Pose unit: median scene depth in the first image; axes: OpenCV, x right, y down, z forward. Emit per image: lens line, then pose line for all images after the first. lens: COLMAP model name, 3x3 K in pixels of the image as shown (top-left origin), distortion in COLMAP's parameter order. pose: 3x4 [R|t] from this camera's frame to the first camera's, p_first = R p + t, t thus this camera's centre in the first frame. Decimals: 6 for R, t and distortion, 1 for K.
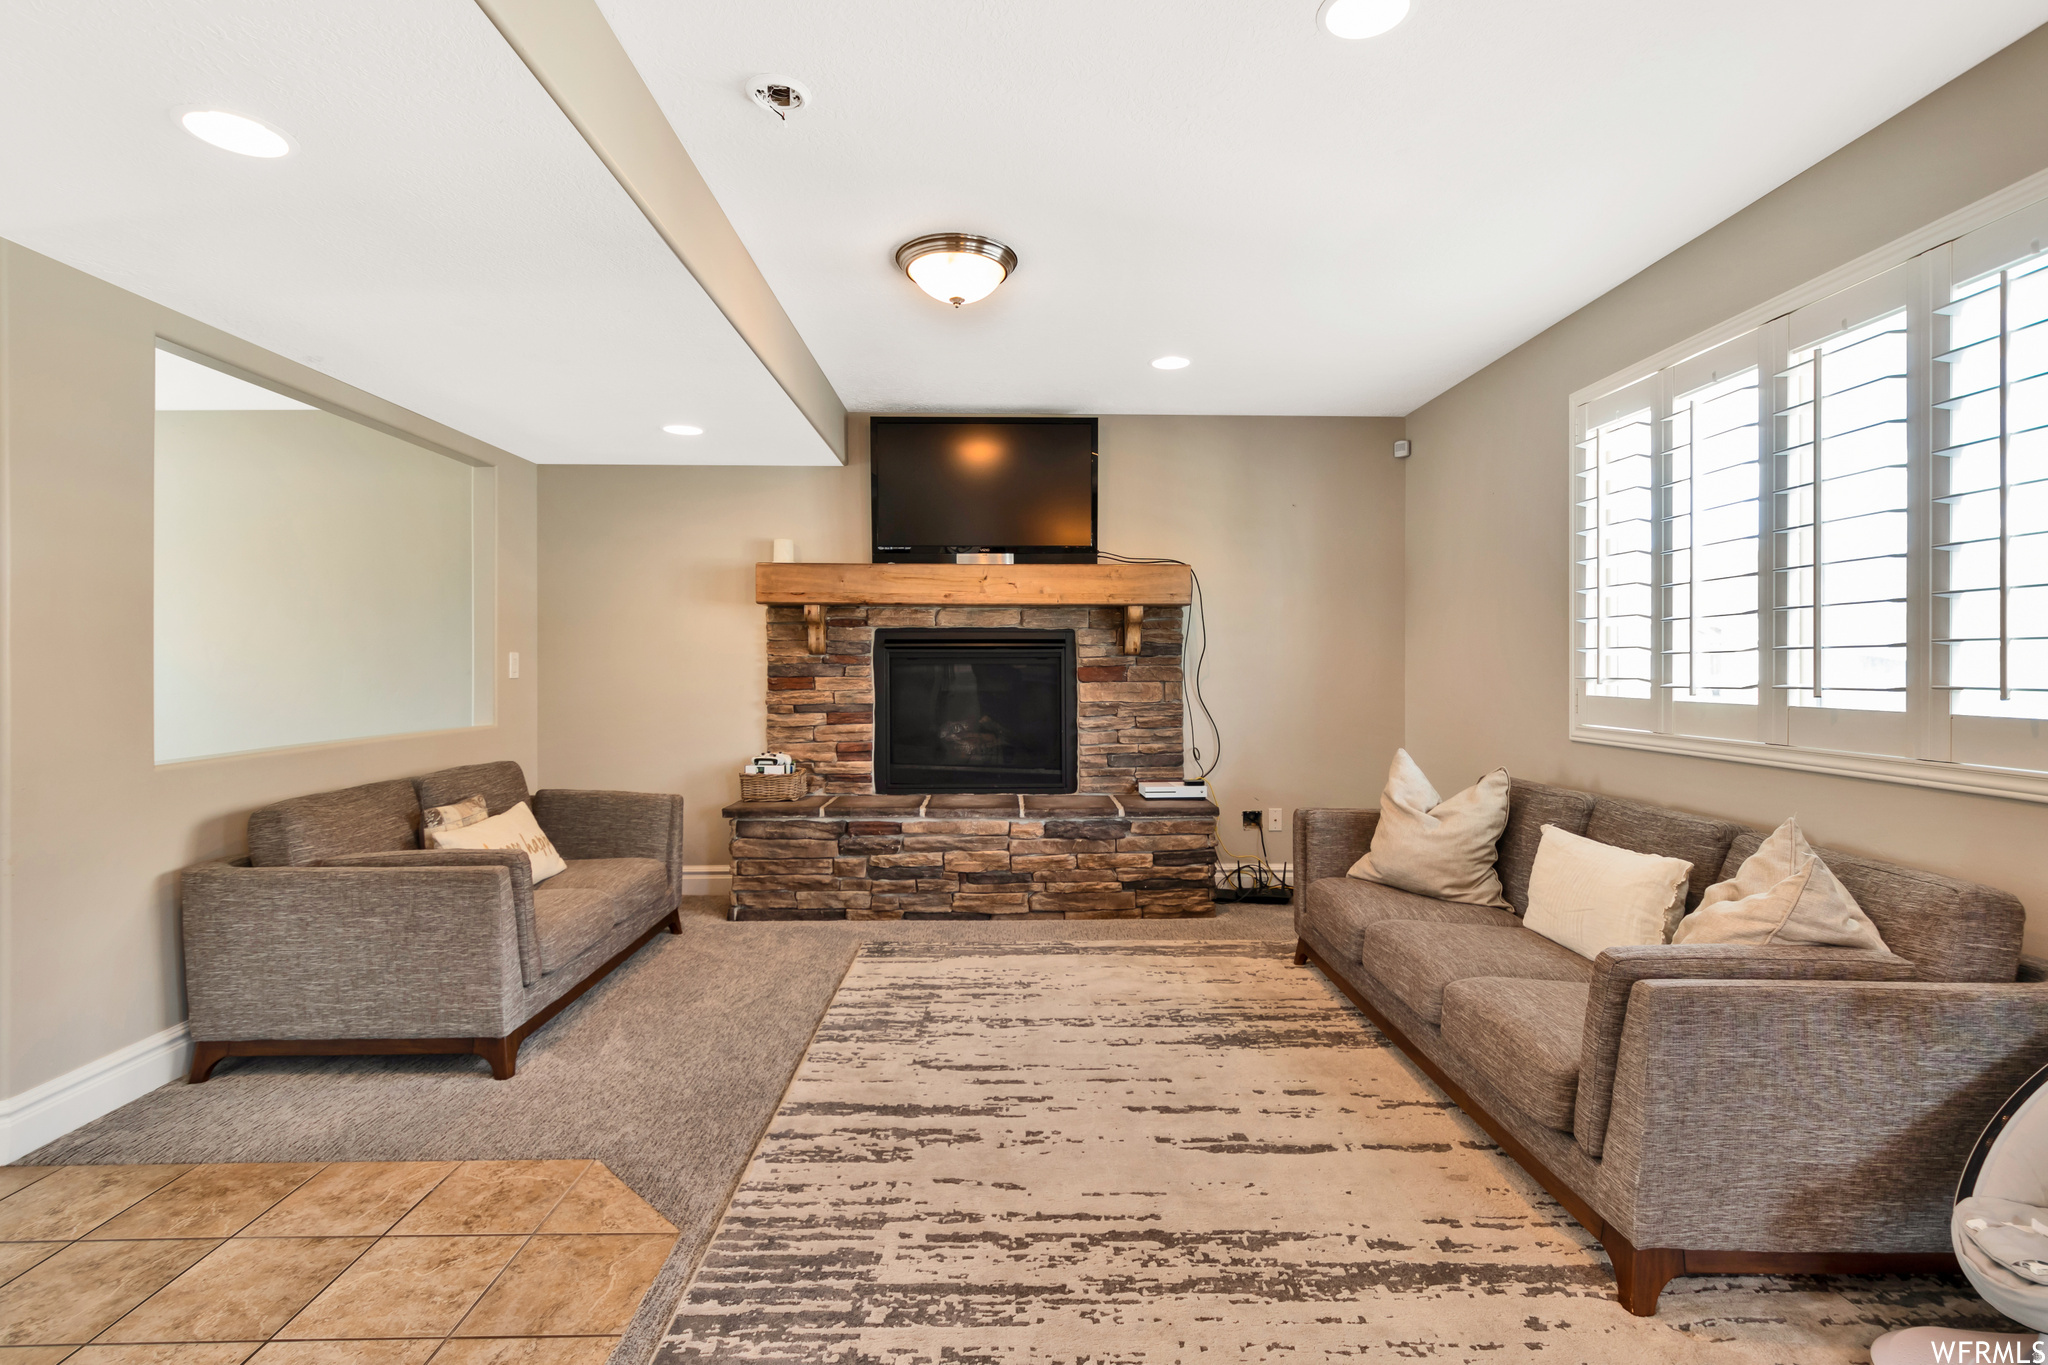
lens RADIAL K [[967.8, 0, 1018.2], [0, 967.8, 675.8], [0, 0, 1]] dist [0.002005, 0.000646]
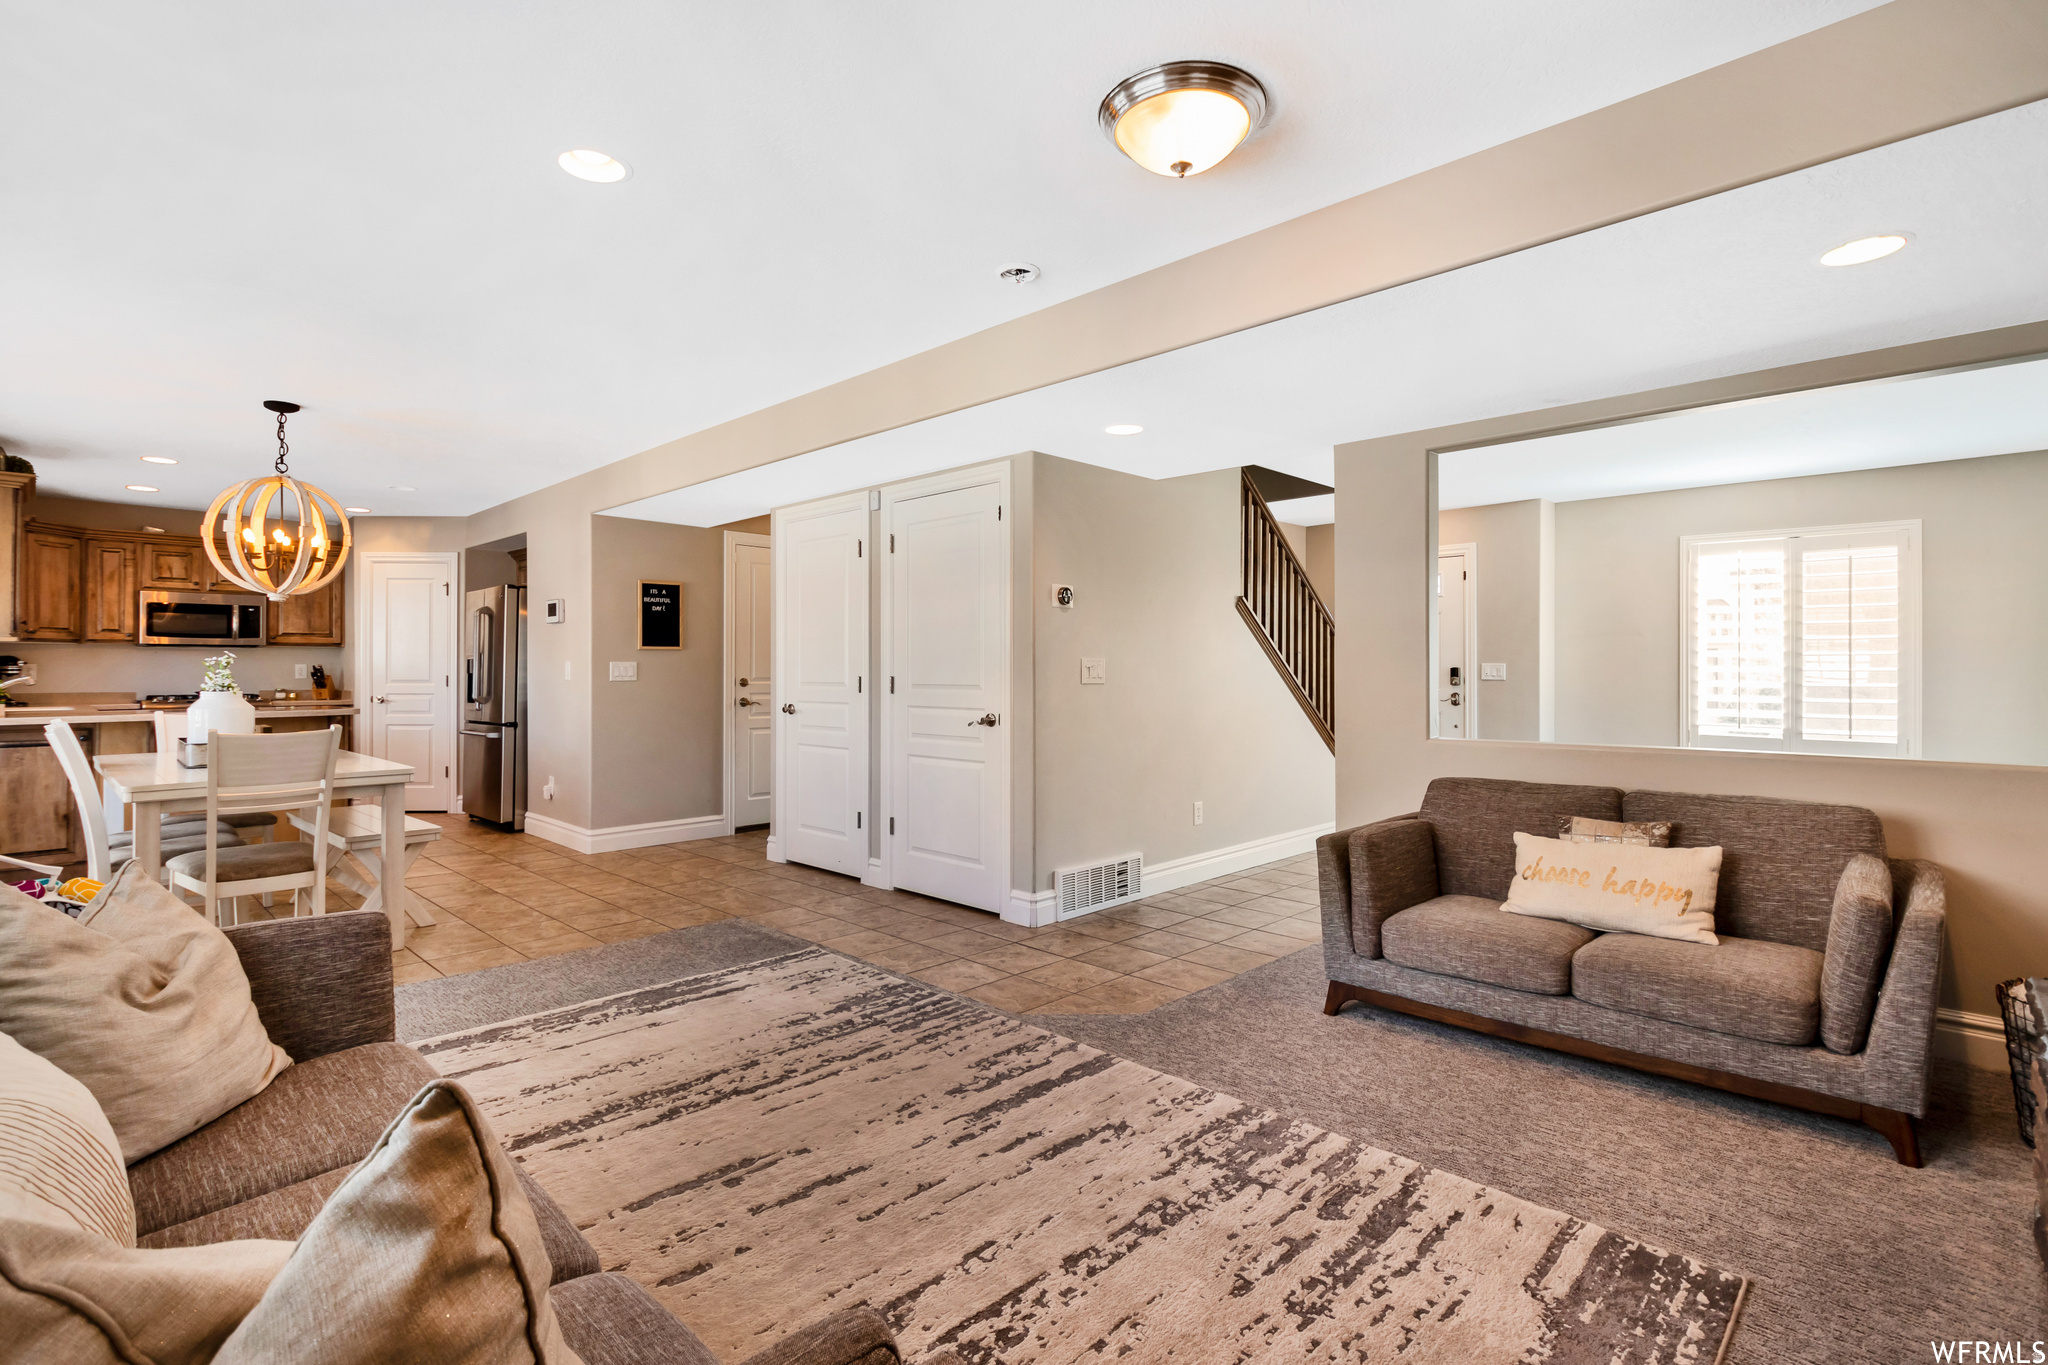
lens RADIAL K [[967.8, 0, 1021.2], [0, 967.8, 670.8], [0, 0, 1]] dist [0.002005, 0.000646]
pose [[-0.712796, -0.000172, -0.701372, 0.685301], [-0.007073, 0.999951, 0.006944, -0.016612], [0.701336, 0.009910, -0.712762, 1.865076]]
